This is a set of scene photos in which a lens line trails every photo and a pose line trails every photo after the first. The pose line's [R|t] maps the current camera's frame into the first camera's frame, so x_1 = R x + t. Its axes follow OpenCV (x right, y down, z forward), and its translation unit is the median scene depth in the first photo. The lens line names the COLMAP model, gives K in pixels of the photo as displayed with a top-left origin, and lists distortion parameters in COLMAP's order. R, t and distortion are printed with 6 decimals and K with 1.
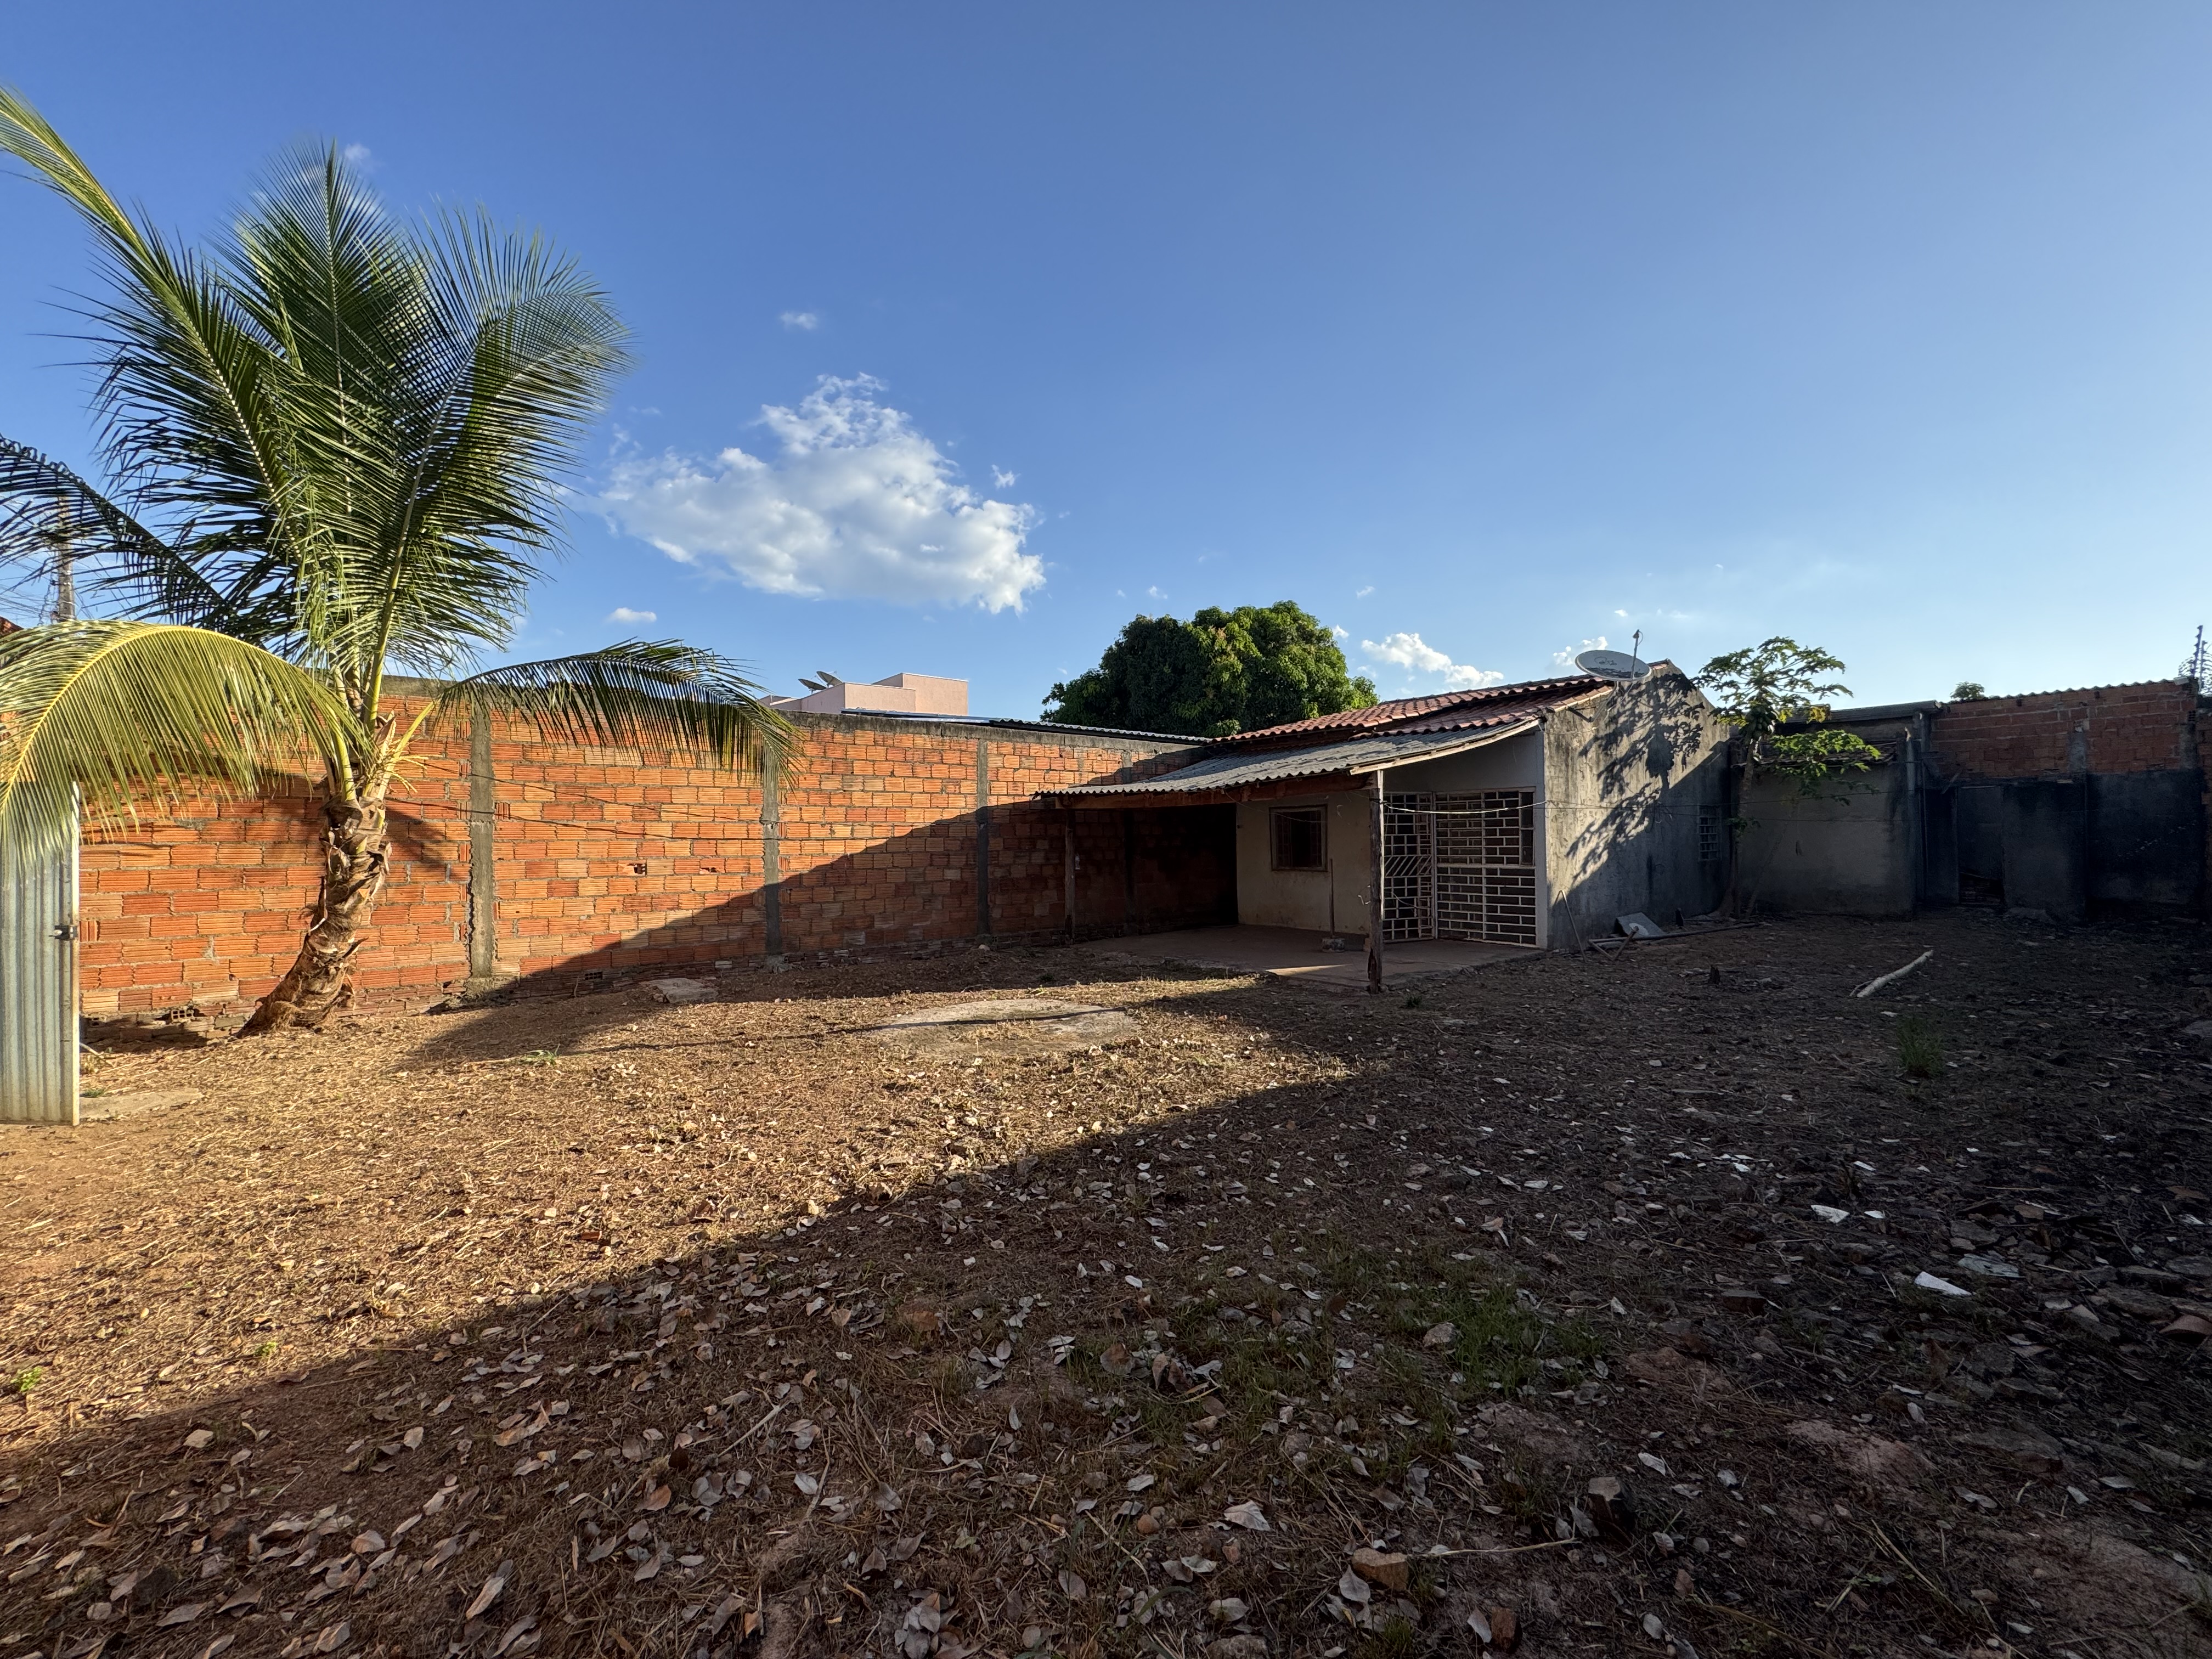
lens RADIAL K [[892.0, 0, 1107.8], [0, 892.0, 829.1], [0, 0, 1]] dist [-0.002606, 0.000412]
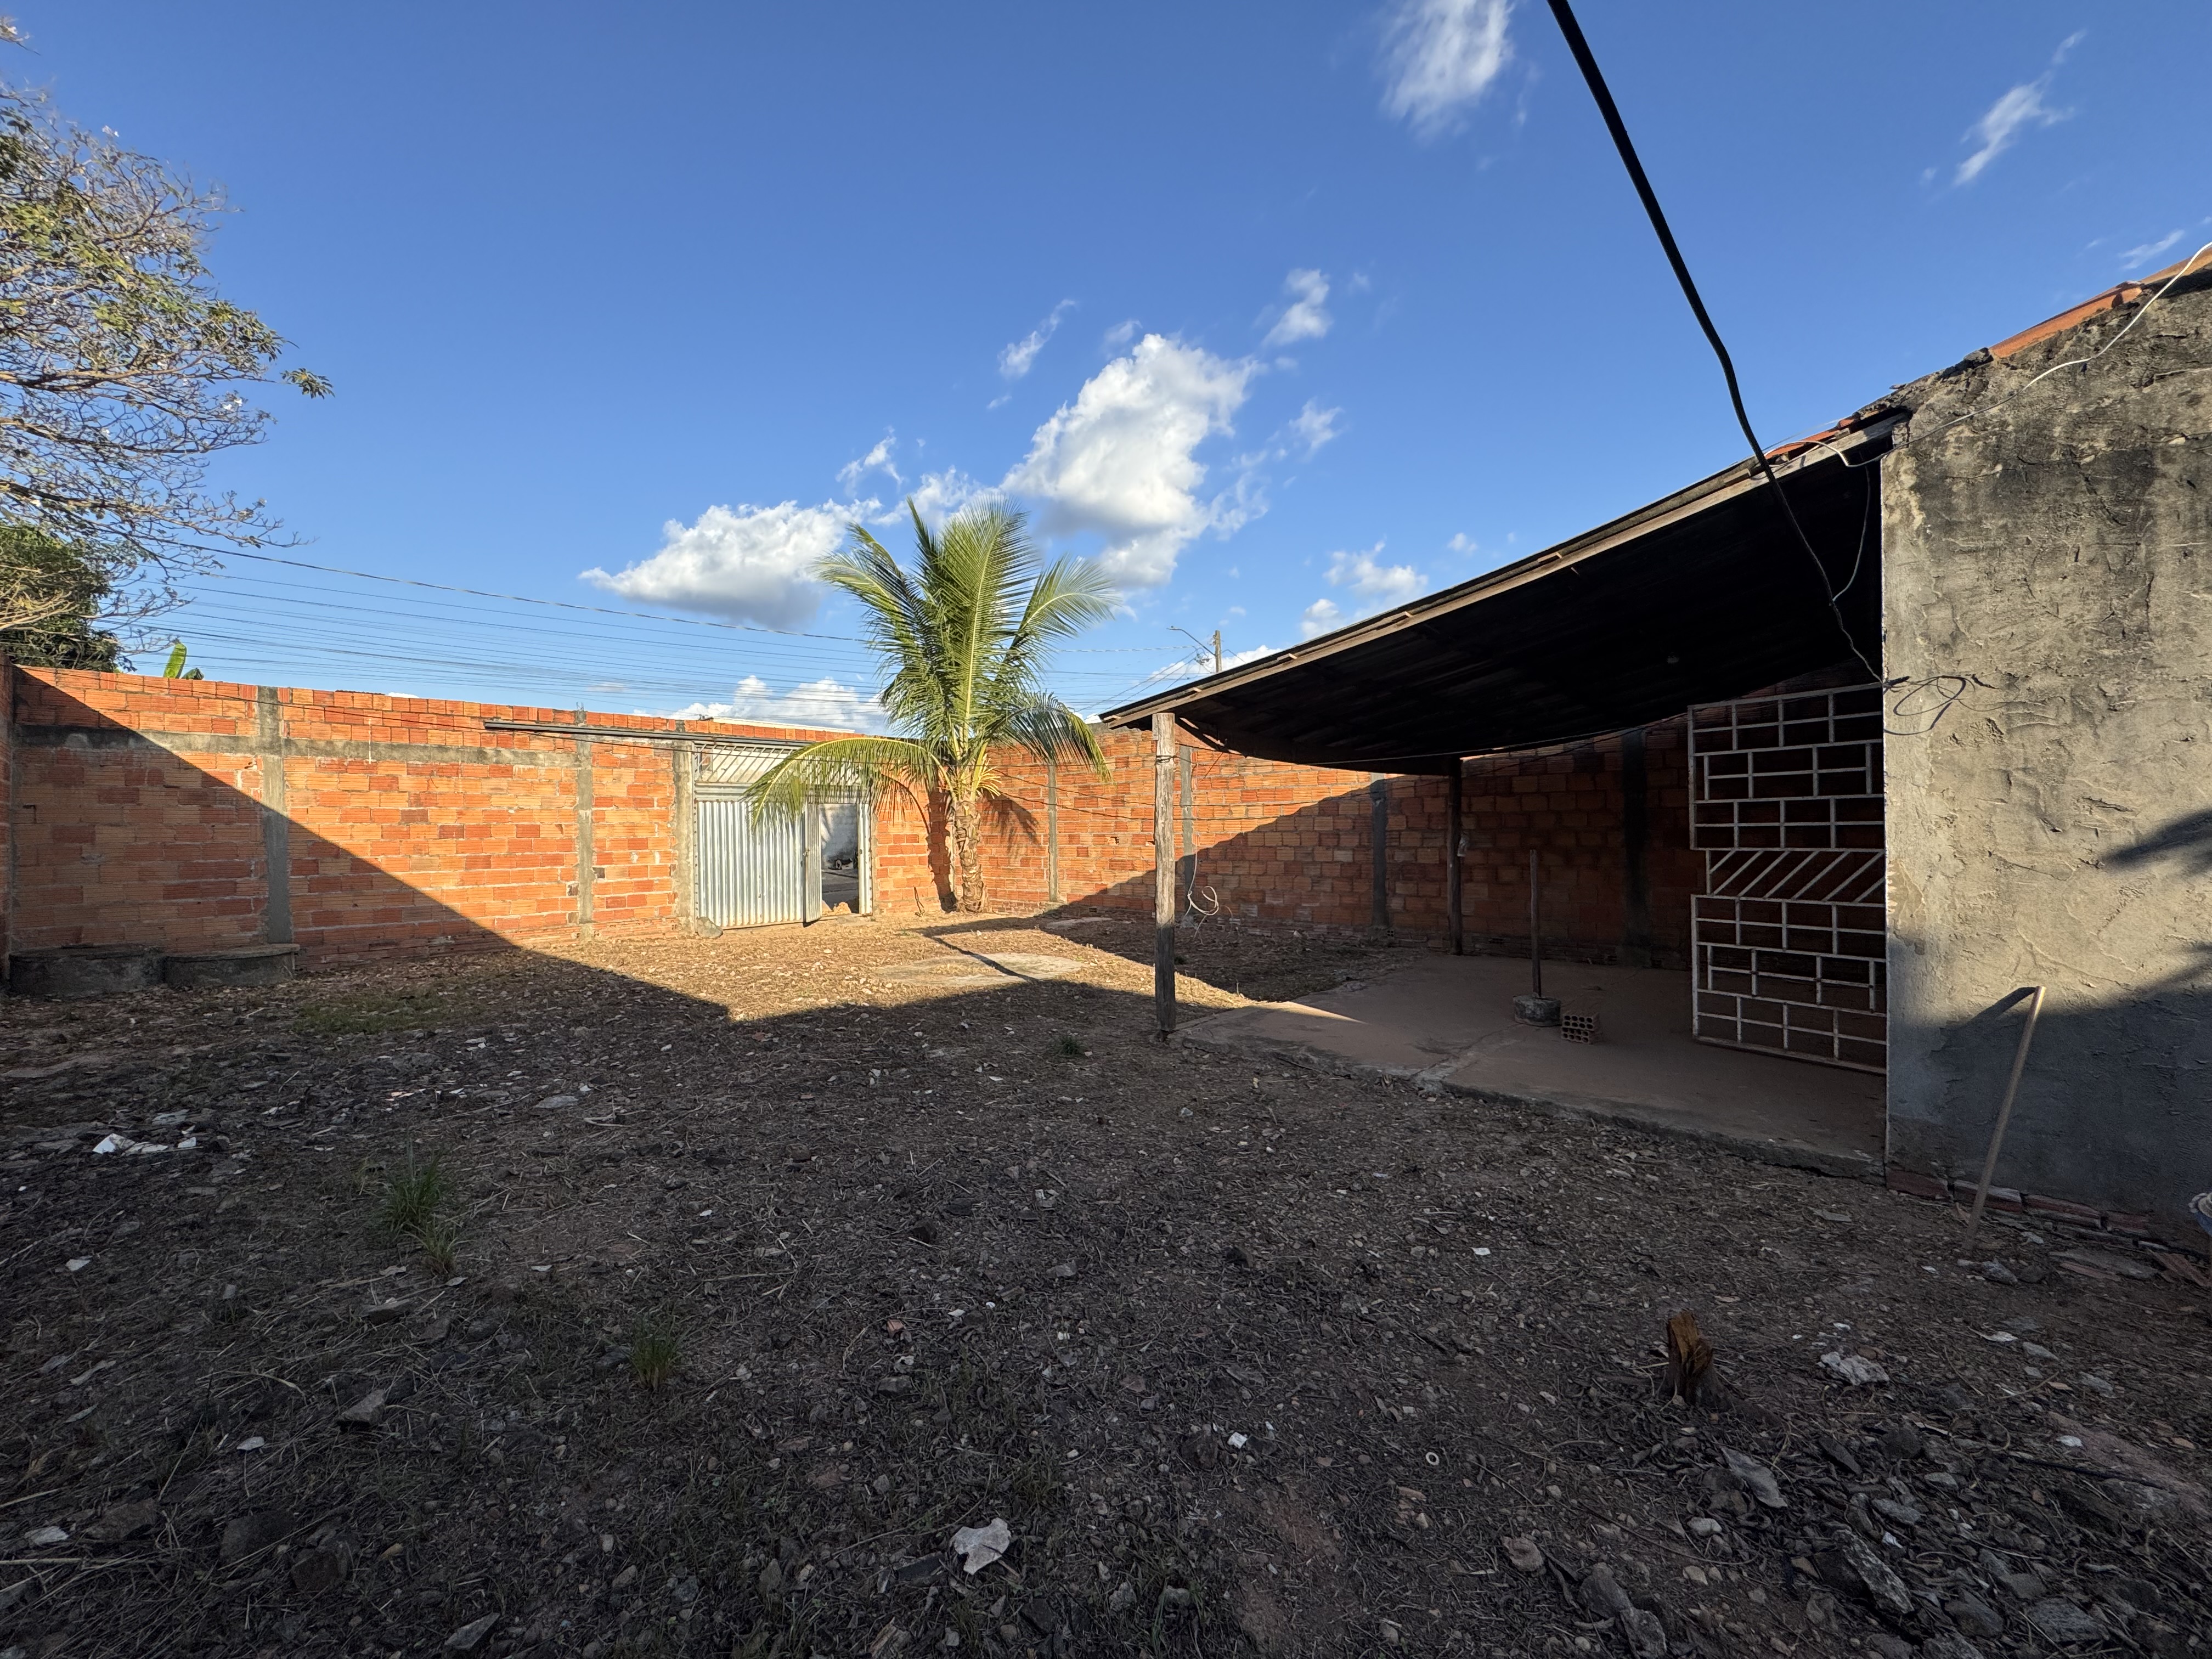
lens RADIAL K [[892.0, 0, 1109.8], [0, 892.0, 828.1], [0, 0, 1]] dist [-0.002606, 0.000412]
pose [[0.119298, 0.003989, -0.992851, 0.637276], [0.016143, 0.999852, 0.005956, 0.011014], [0.992727, -0.016738, 0.119216, 0.572545]]
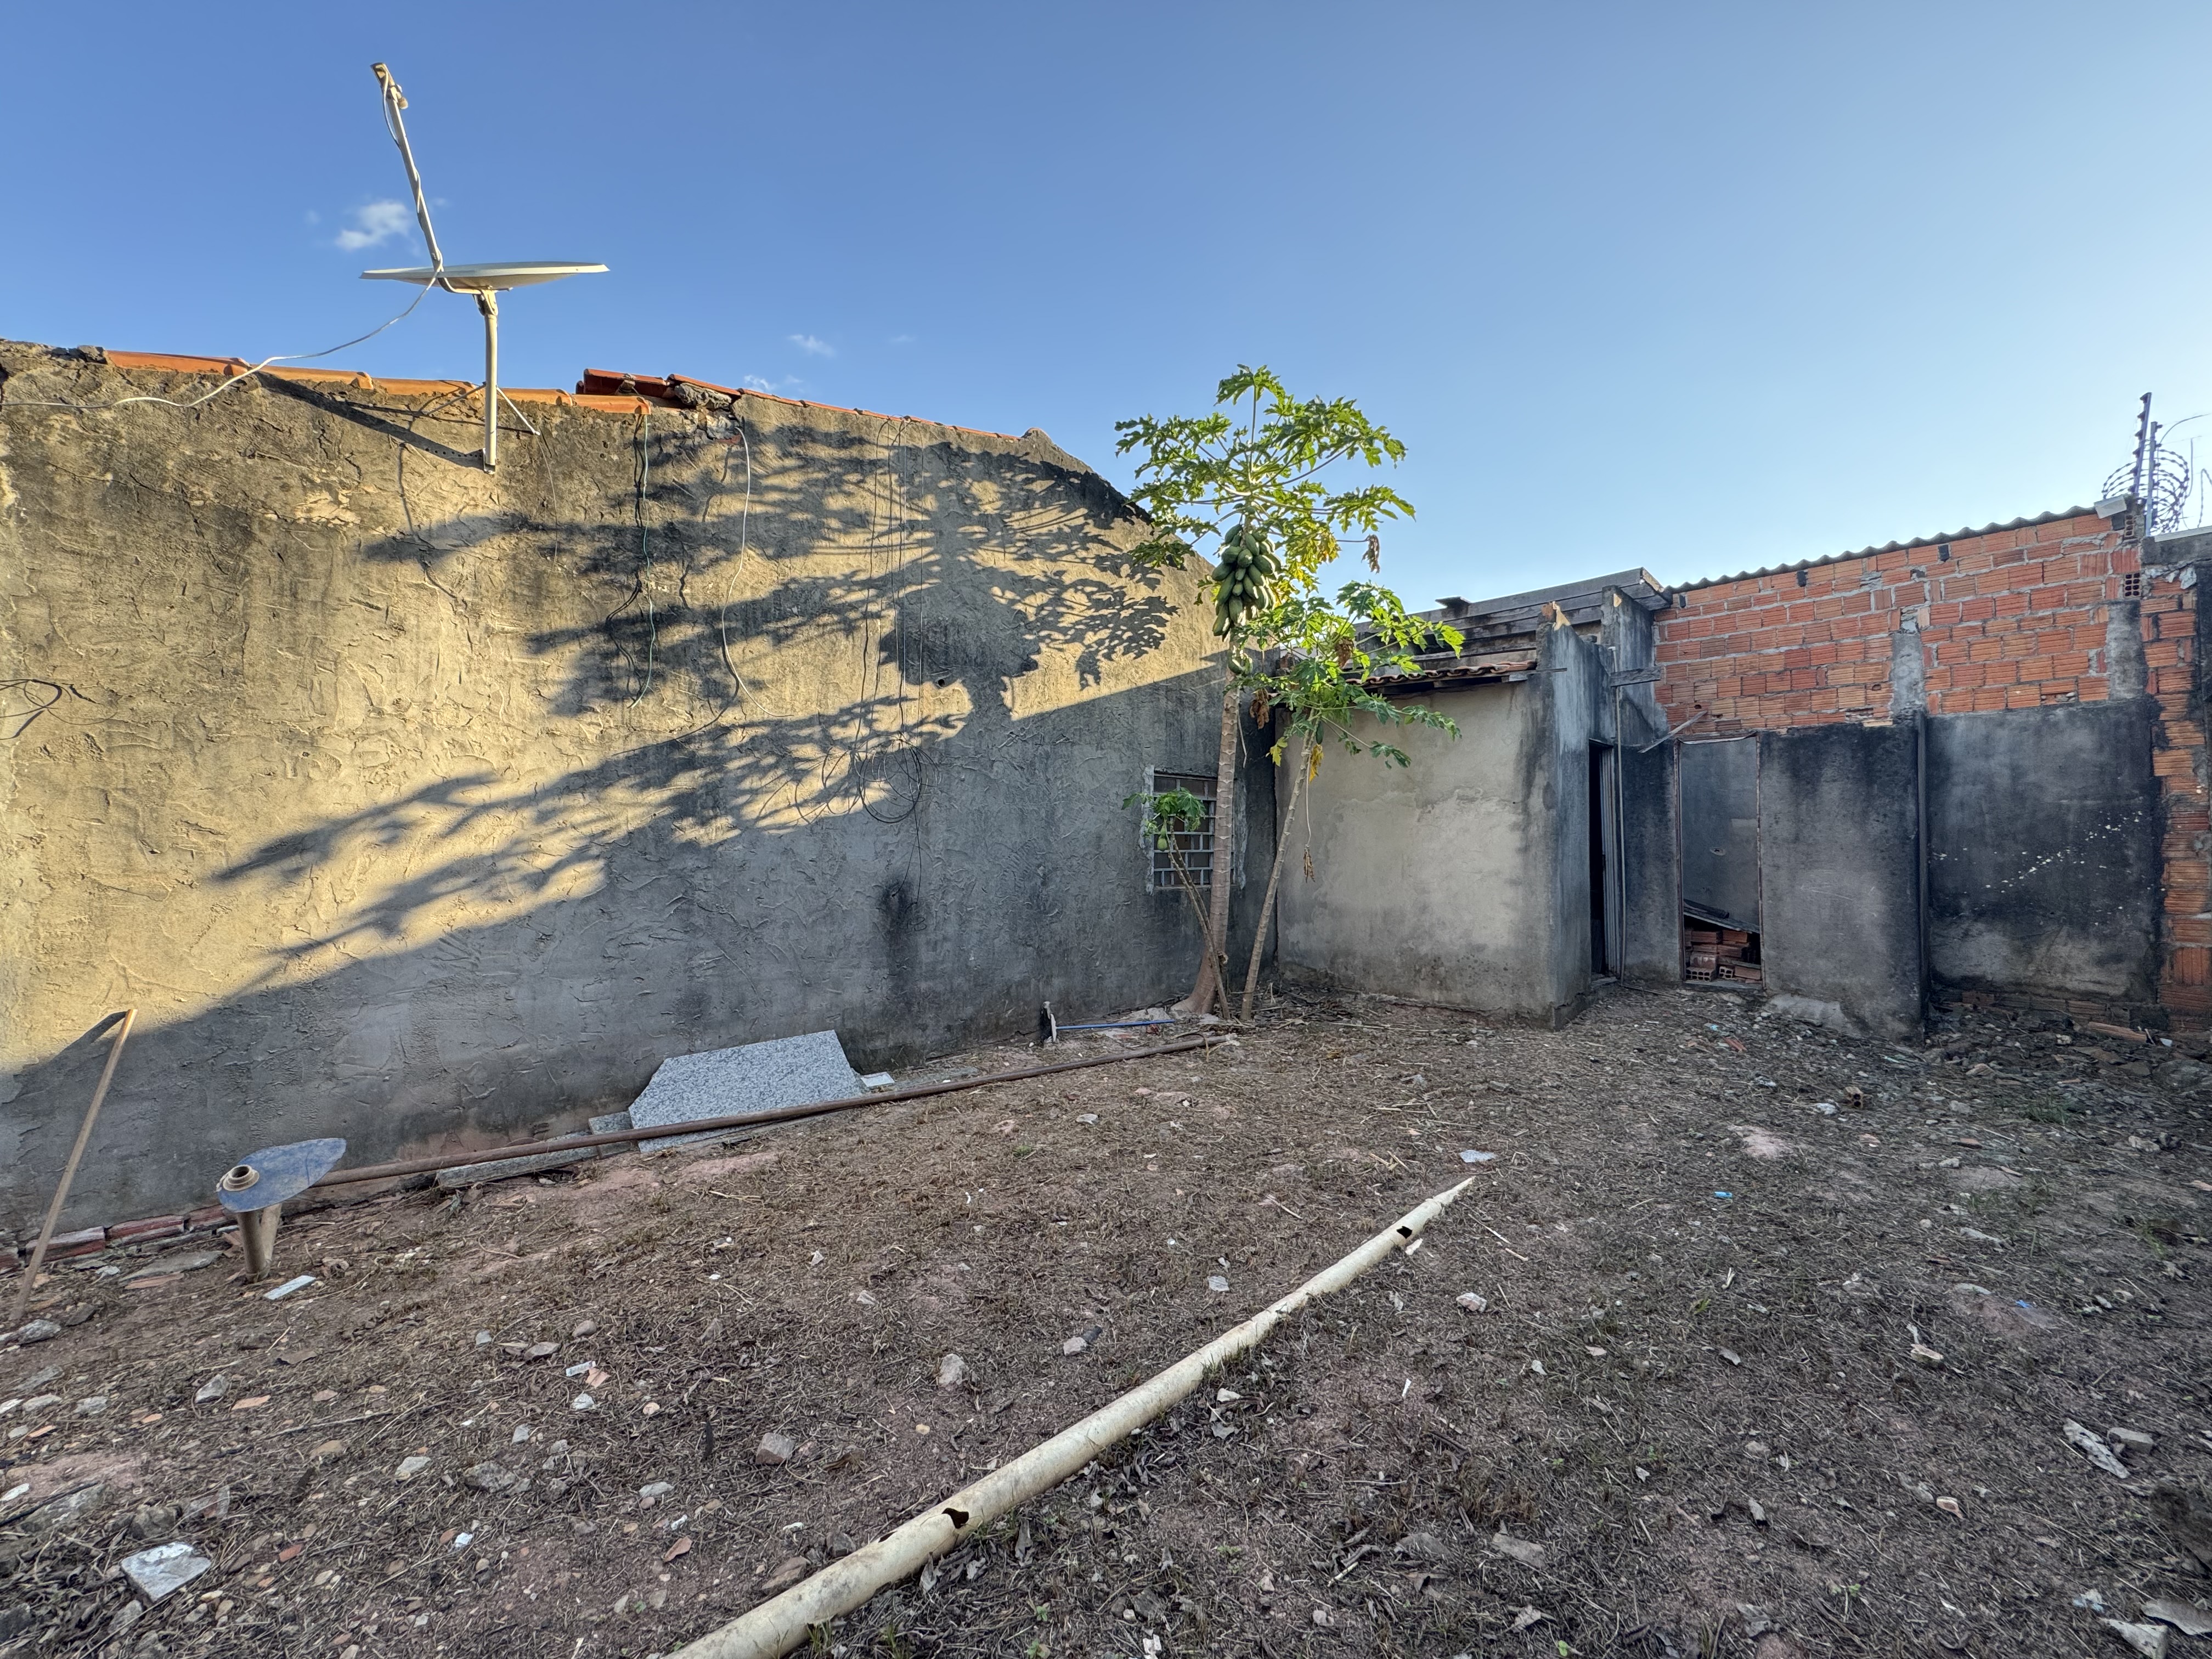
lens RADIAL K [[892.0, 0, 1110.0], [0, 892.0, 823.5], [0, 0, 1]] dist [-0.002606, 0.000412]
pose [[0.996848, 0.013524, 0.078178, 0.654992], [-0.012181, 0.999770, -0.017633, 0.010732], [-0.078398, 0.016625, 0.996783, 0.582295]]
